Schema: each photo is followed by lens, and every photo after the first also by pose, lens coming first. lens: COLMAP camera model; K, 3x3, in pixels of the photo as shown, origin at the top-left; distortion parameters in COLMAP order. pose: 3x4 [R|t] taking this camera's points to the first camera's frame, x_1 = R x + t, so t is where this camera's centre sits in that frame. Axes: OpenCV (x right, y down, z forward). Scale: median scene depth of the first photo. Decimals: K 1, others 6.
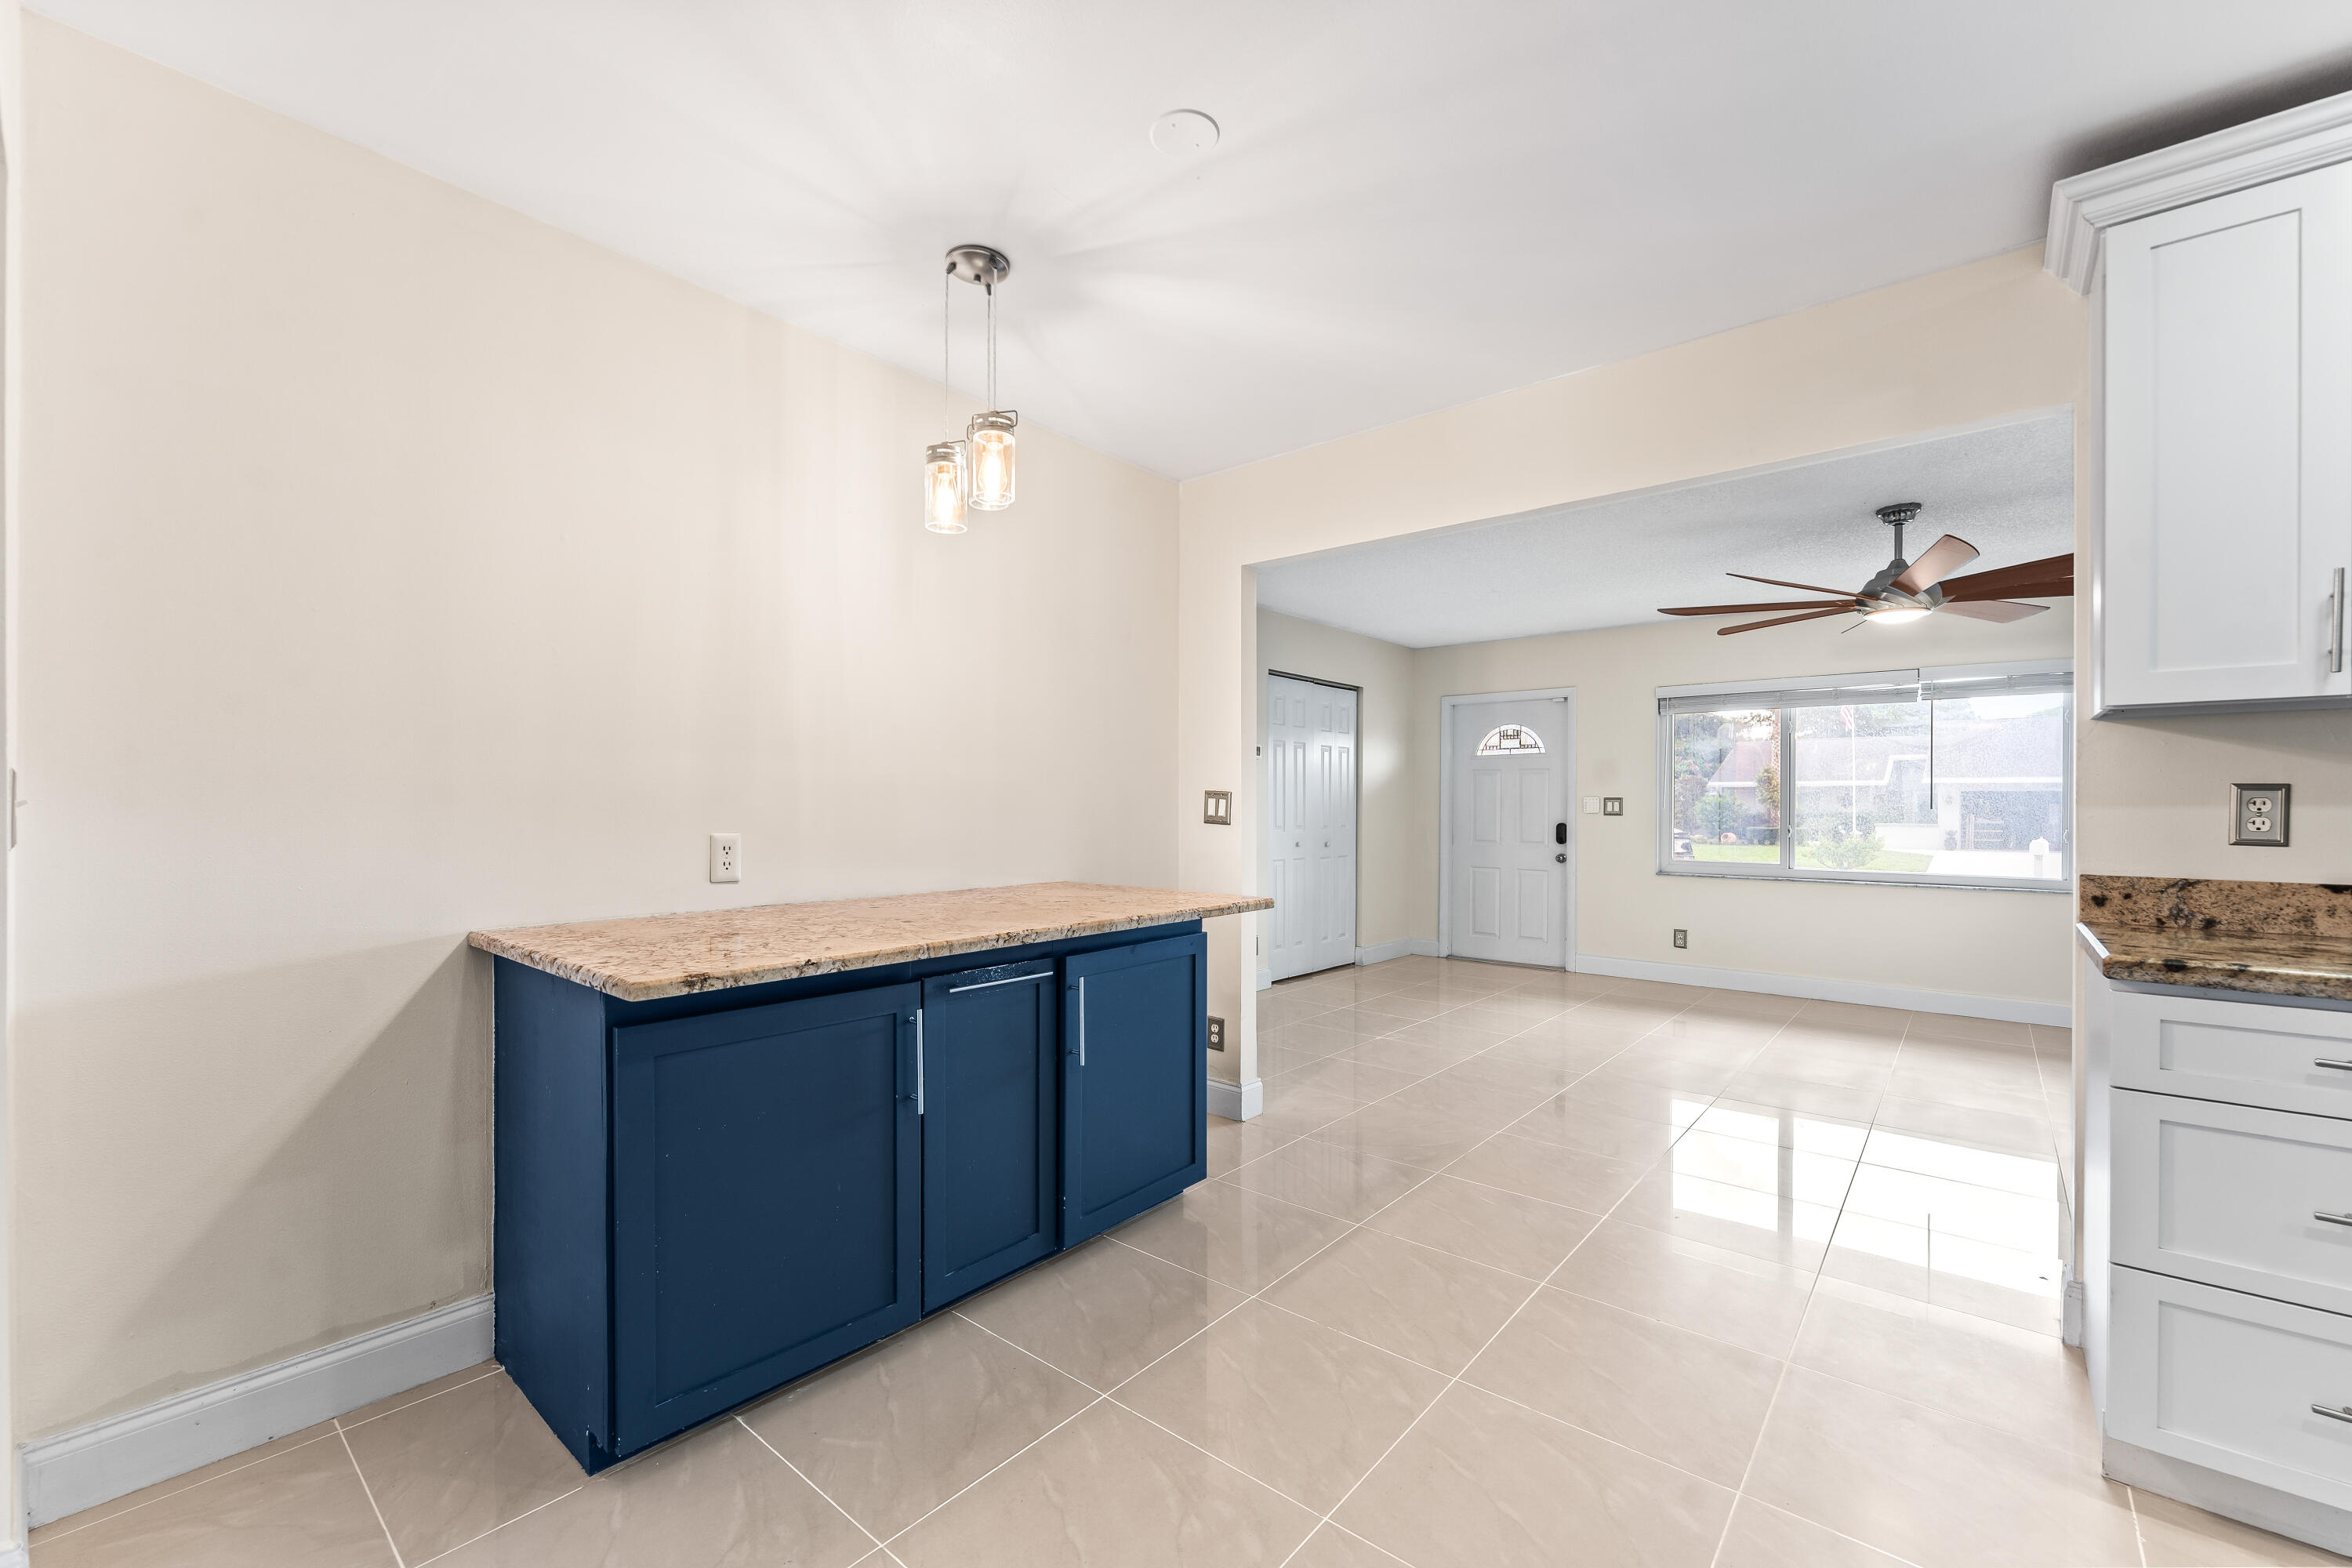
lens RADIAL K [[959.0, 0, 1166.7], [0, 959.0, 798.9], [0, 0, 1]] dist [0.002379, -0.000779]
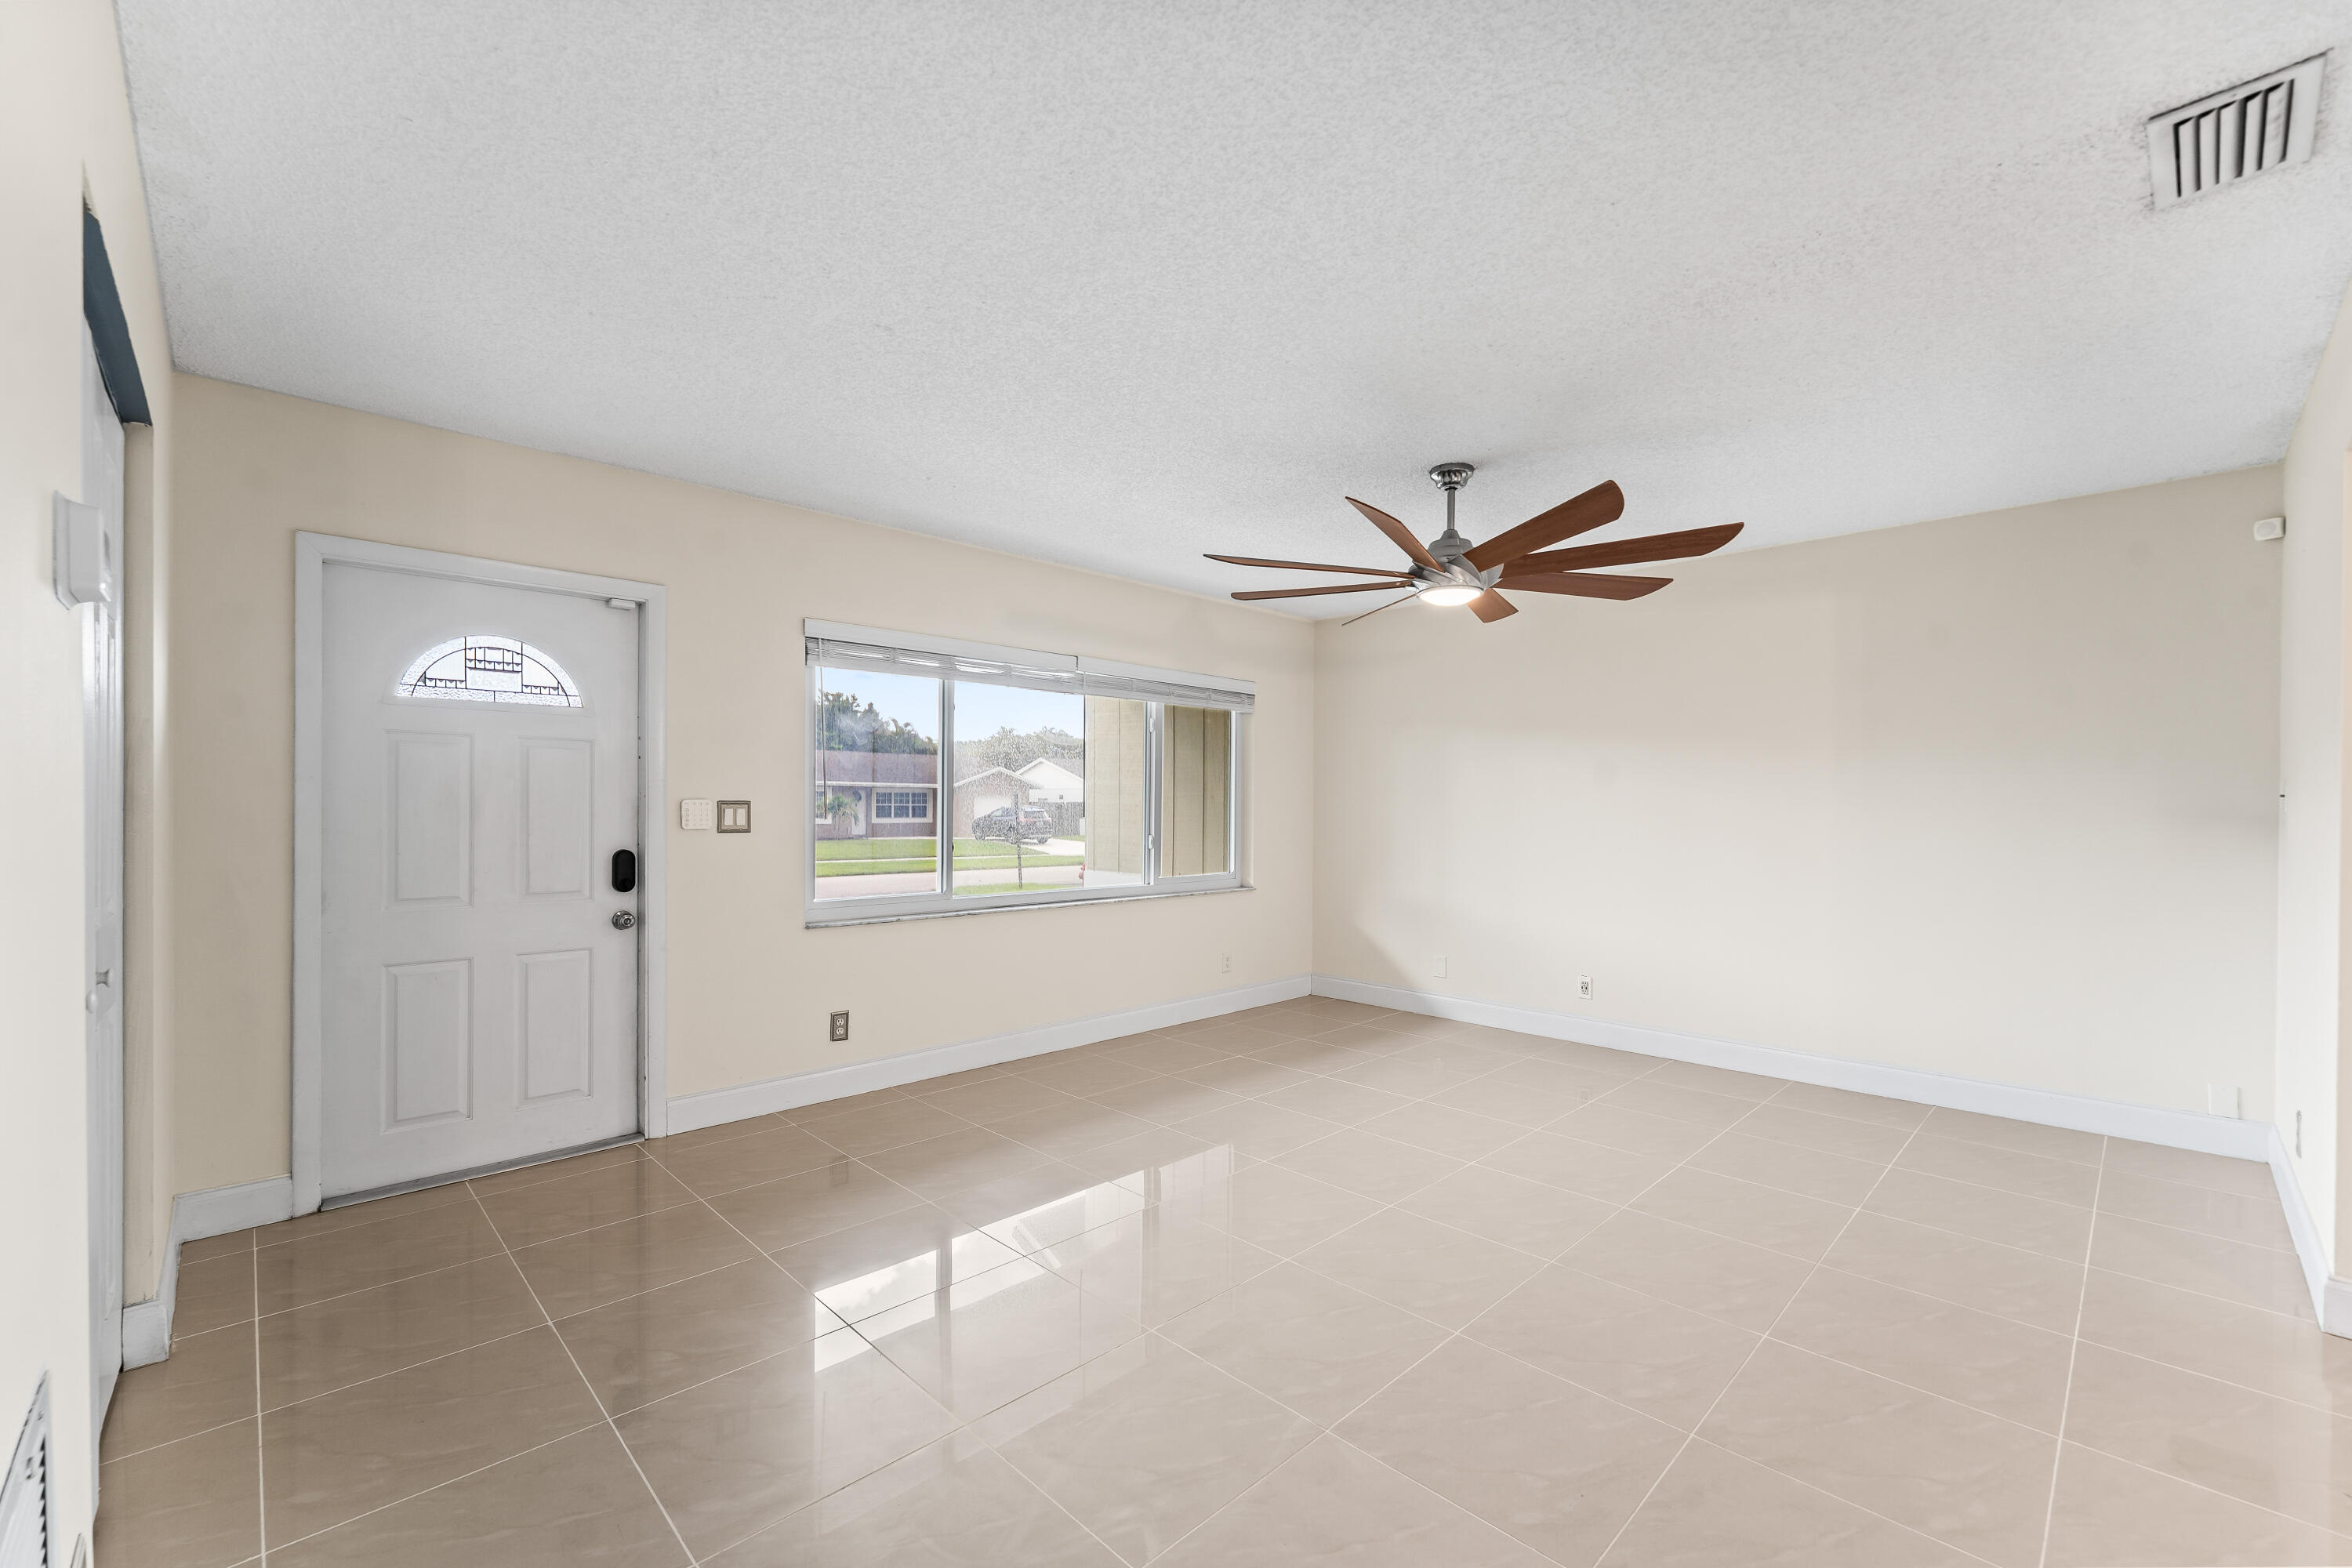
lens RADIAL K [[959.0, 0, 1183.3], [0, 959.0, 815.6], [0, 0, 1]] dist [0.002379, -0.000779]
pose [[0.097760, -0.016415, 0.995075, -0.063737], [-0.013008, 0.999757, 0.017770, -0.006192], [-0.995125, -0.014681, 0.097523, 0.683217]]
